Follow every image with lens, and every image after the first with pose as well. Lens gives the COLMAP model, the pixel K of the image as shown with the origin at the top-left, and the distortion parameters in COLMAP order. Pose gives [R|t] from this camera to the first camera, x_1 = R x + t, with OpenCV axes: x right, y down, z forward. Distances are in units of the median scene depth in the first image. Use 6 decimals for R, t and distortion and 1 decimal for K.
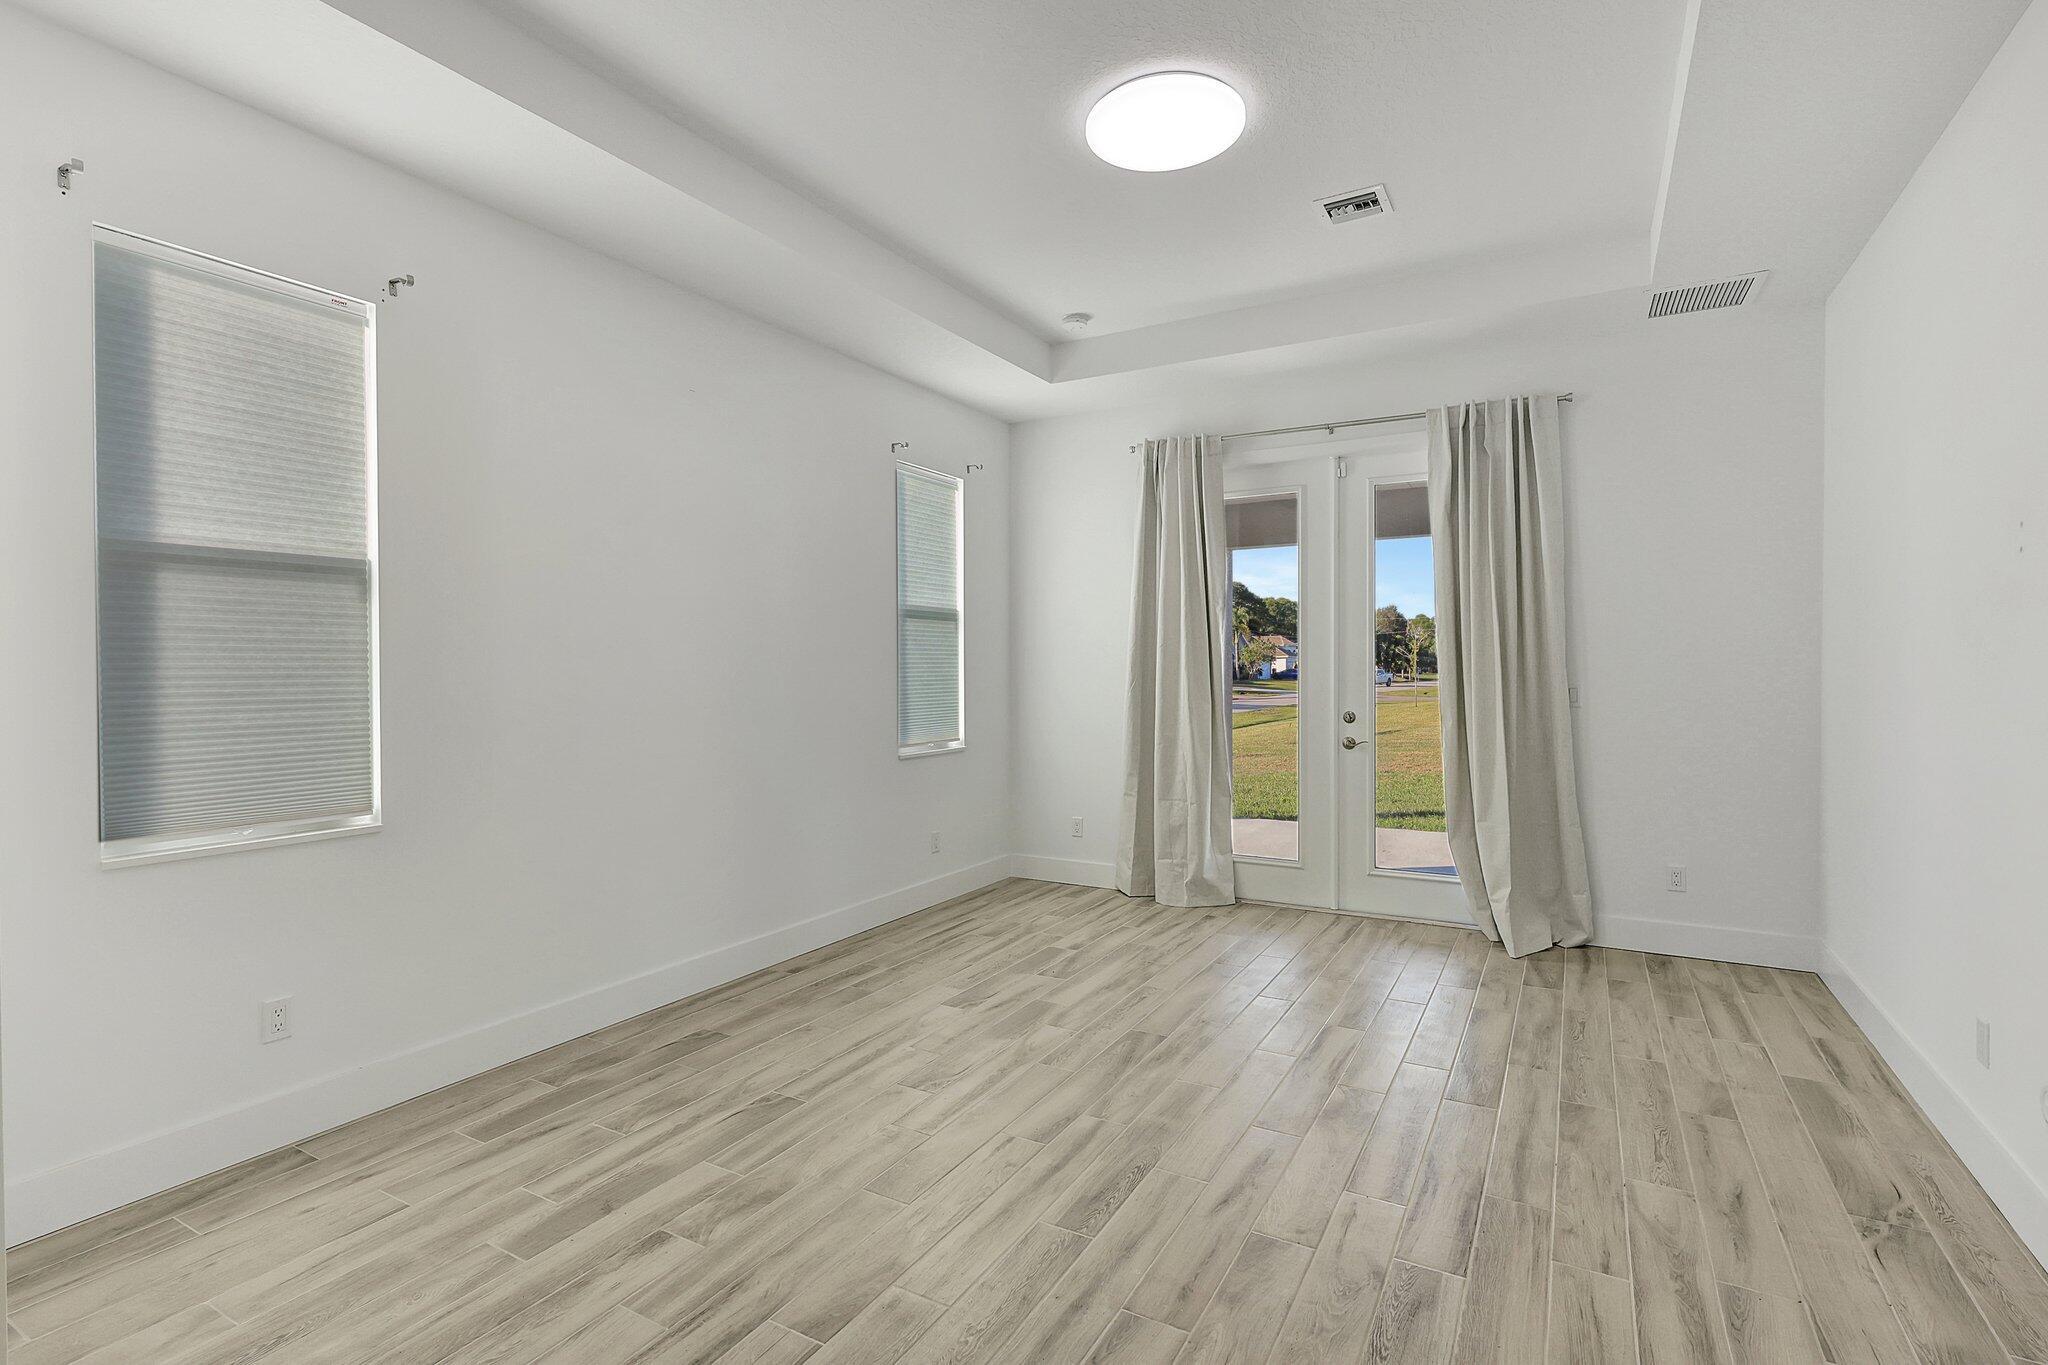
lens RADIAL K [[956.8, 0, 1024.6], [0, 956.8, 698.5], [0, 0, 1]] dist [-0.004035, 0.001999]
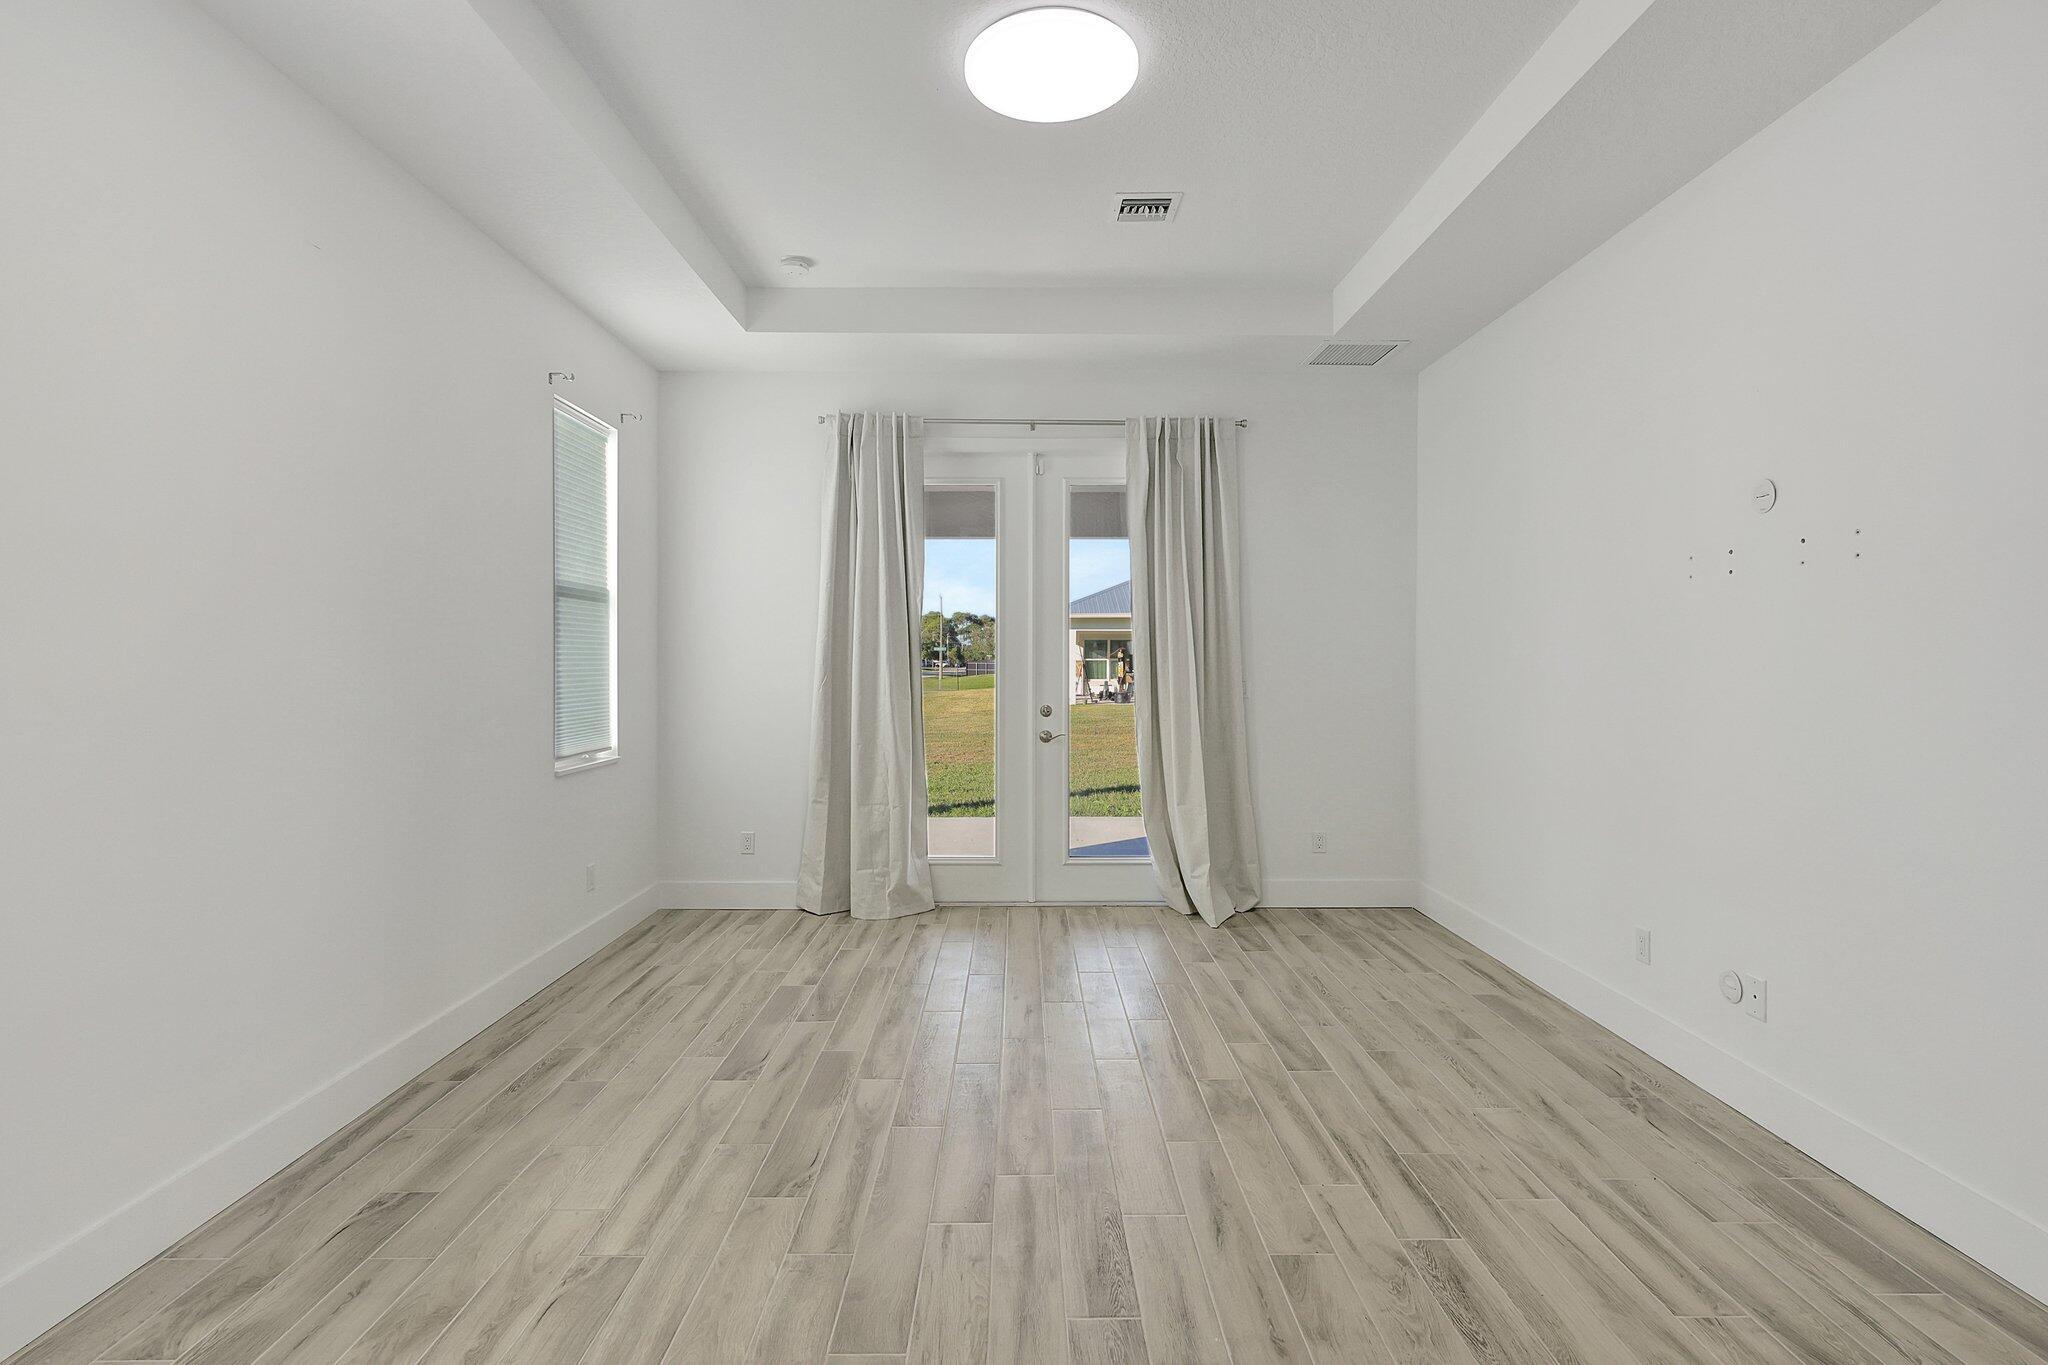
lens RADIAL K [[967.7, 0, 1024.7], [0, 967.7, 681.3], [0, 0, 1]] dist [-0.000354, 0.000696]
pose [[0.865705, -0.004949, 0.500530, -0.214645], [0.011790, 0.999875, -0.010505, -0.001332], [-0.500416, 0.014996, 0.865655, 0.135158]]
